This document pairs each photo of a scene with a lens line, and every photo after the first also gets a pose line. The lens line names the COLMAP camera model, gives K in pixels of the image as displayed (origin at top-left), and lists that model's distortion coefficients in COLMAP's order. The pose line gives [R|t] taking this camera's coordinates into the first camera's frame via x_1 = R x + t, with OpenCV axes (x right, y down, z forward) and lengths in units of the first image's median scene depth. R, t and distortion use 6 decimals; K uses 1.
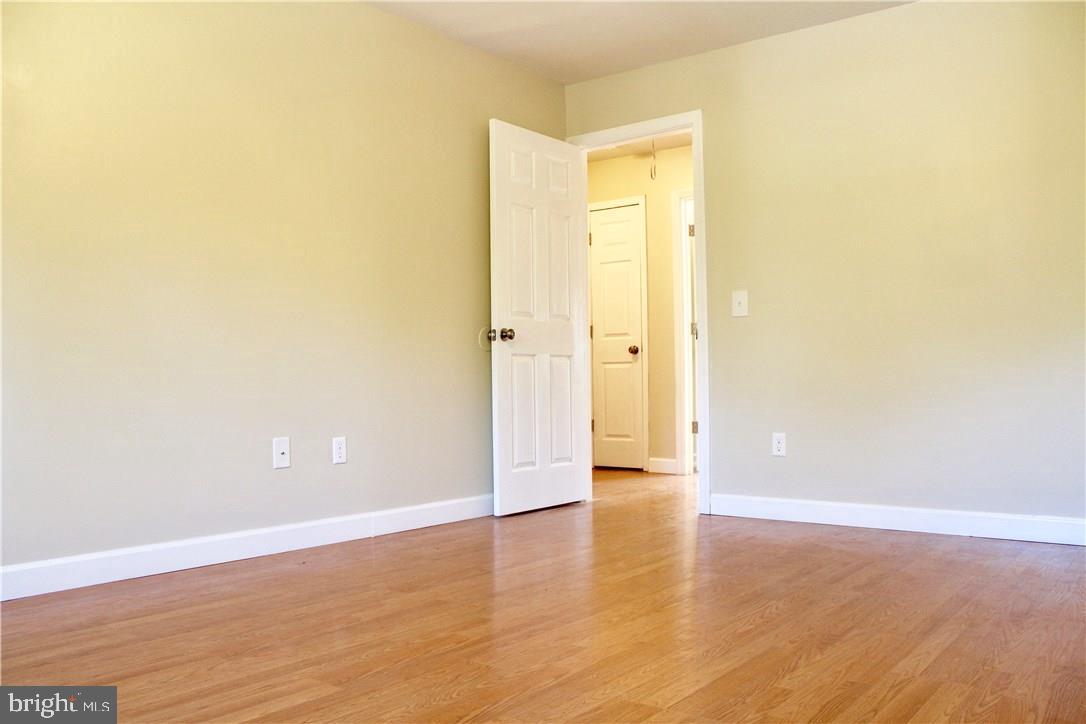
lens RADIAL K [[907.4, 0, 543.0], [0, 907.4, 362.0], [0, 0, 1]] dist [-0.170051, 0.168630]
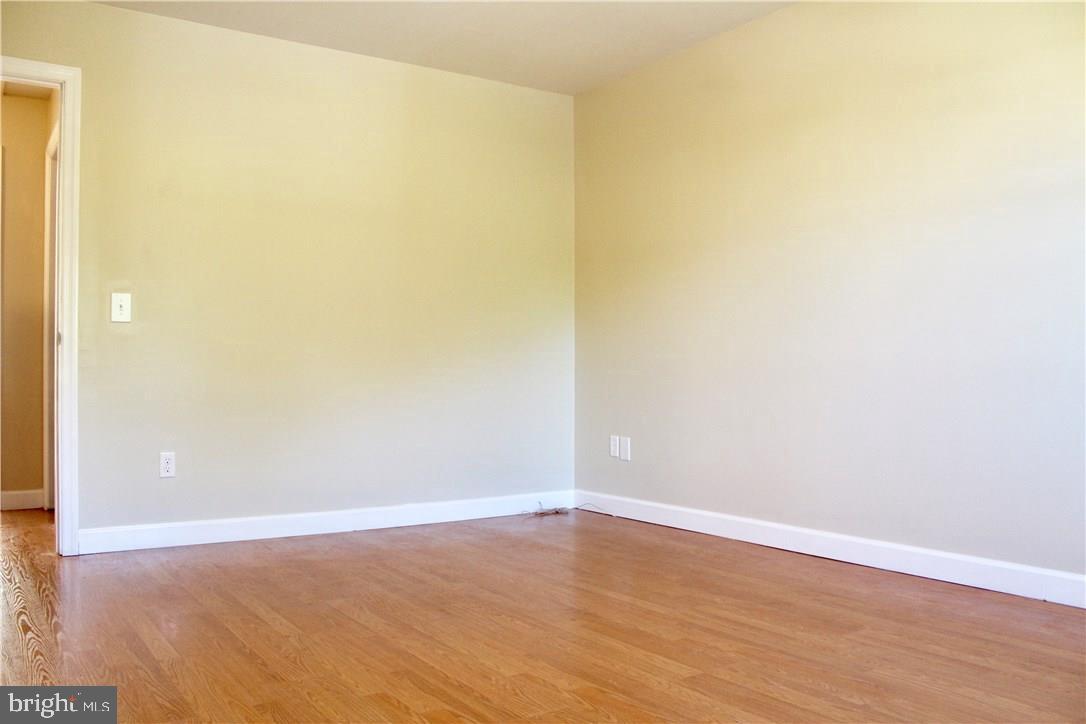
lens RADIAL K [[907.4, 0, 543.0], [0, 907.4, 362.0], [0, 0, 1]] dist [-0.170051, 0.168630]
pose [[0.321586, 0.016147, 0.946743, -0.852999], [-0.016189, 0.999802, -0.011553, -0.015806], [-0.946742, -0.011611, 0.321784, 0.633912]]
